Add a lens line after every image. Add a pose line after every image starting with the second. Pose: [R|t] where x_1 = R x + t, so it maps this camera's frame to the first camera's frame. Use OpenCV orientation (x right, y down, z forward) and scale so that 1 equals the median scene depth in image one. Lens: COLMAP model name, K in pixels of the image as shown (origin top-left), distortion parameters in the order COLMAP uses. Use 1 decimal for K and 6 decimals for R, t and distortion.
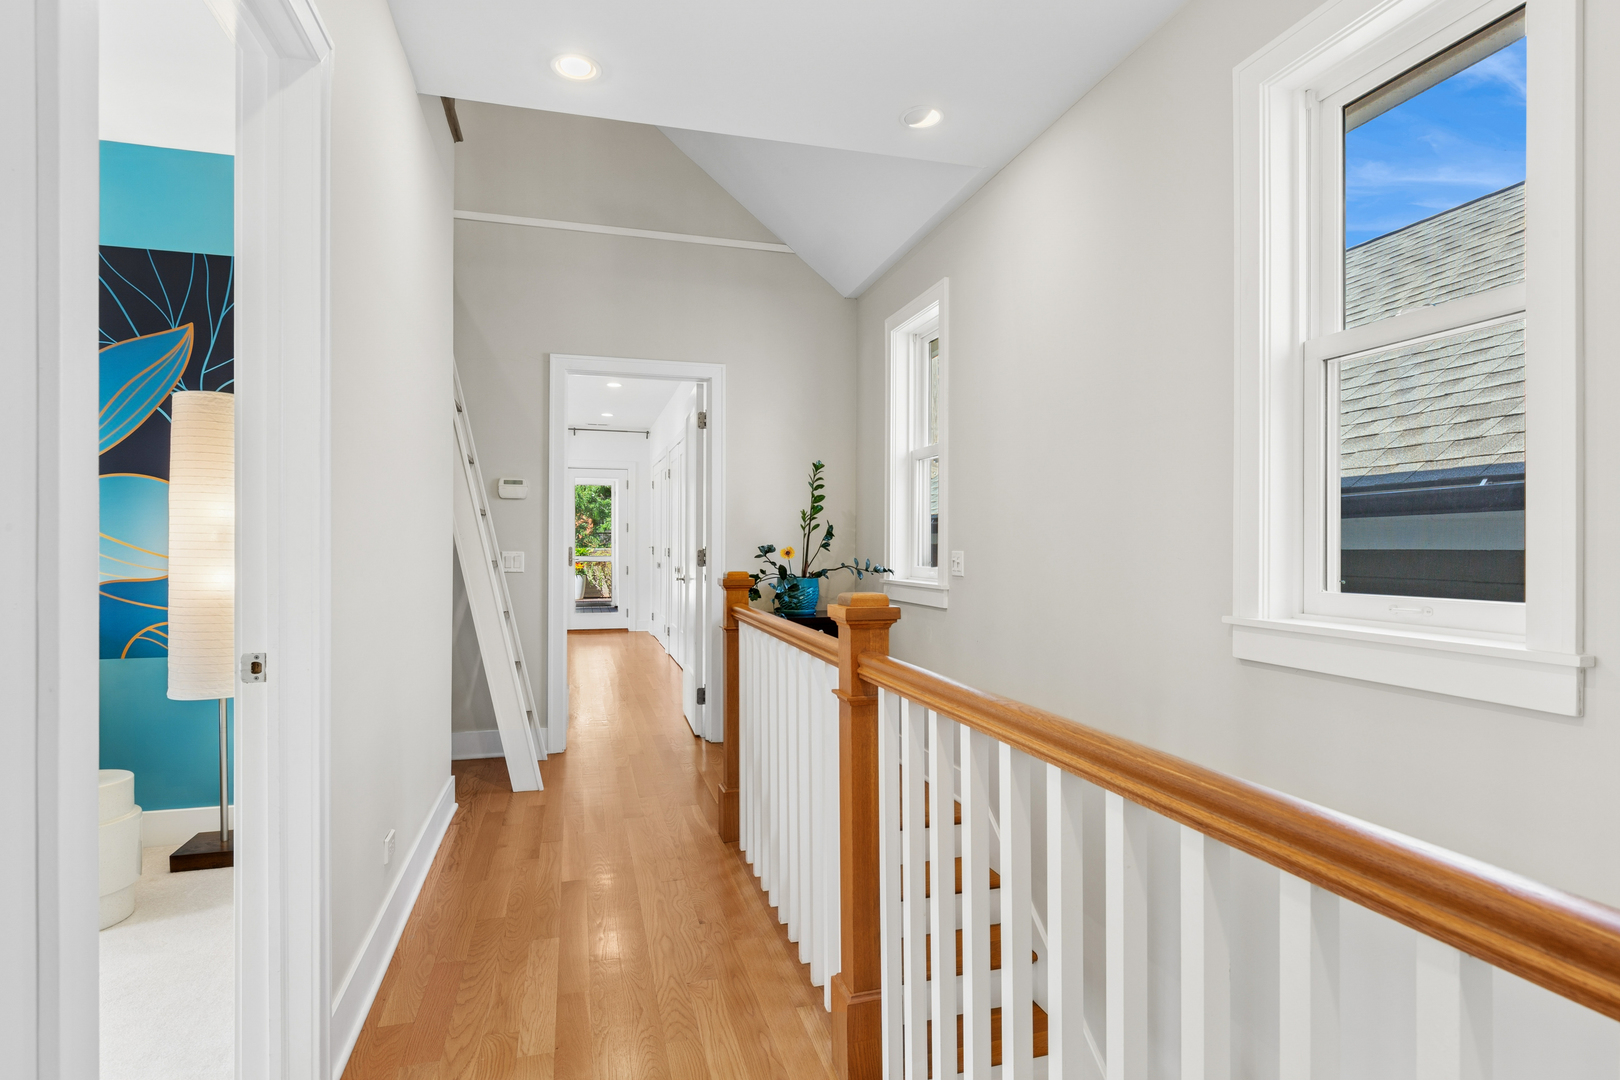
lens RADIAL K [[863.8, 0, 810.7], [0, 863.8, 541.8], [0, 0, 1]] dist [-0.000137, -0.000002]
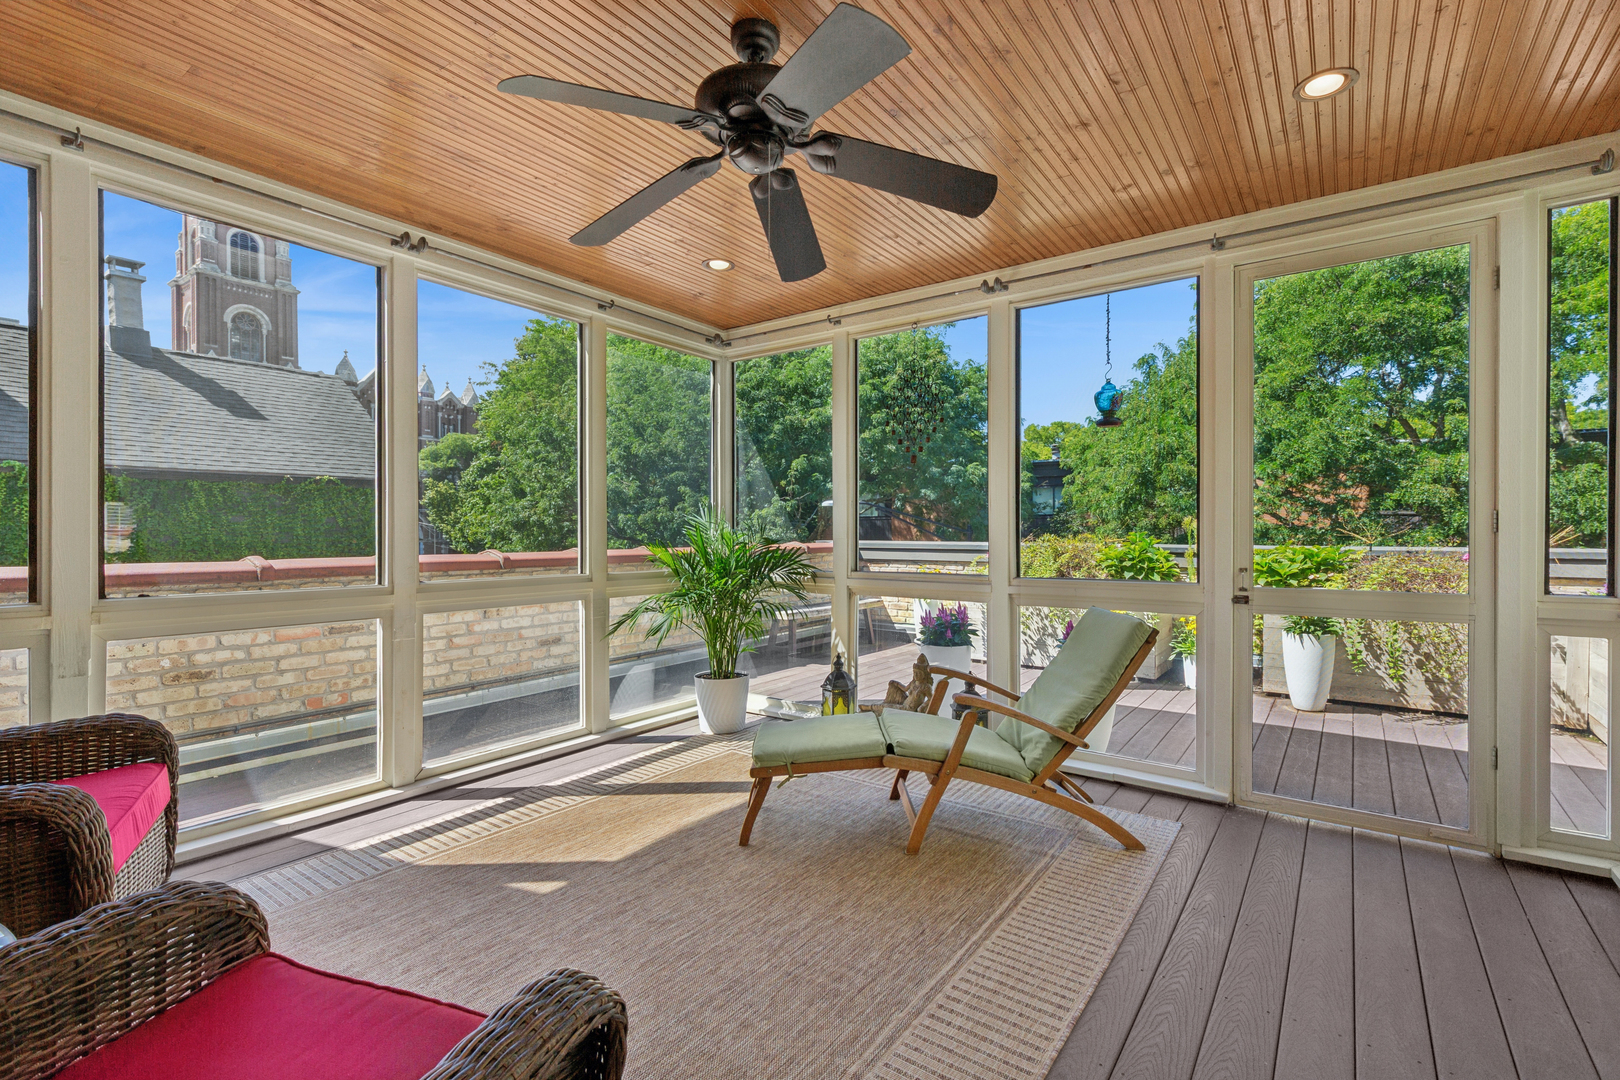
lens RADIAL K [[735.1, 0, 808.5], [0, 735.1, 532.0], [0, 0, 1]] dist [0.001496, -0.000169]
pose [[0.621235, -0.003448, -0.783617, -0.165631], [0.007885, 0.999967, 0.001851, -0.001225], [0.783585, -0.007329, 0.621241, 0.667628]]
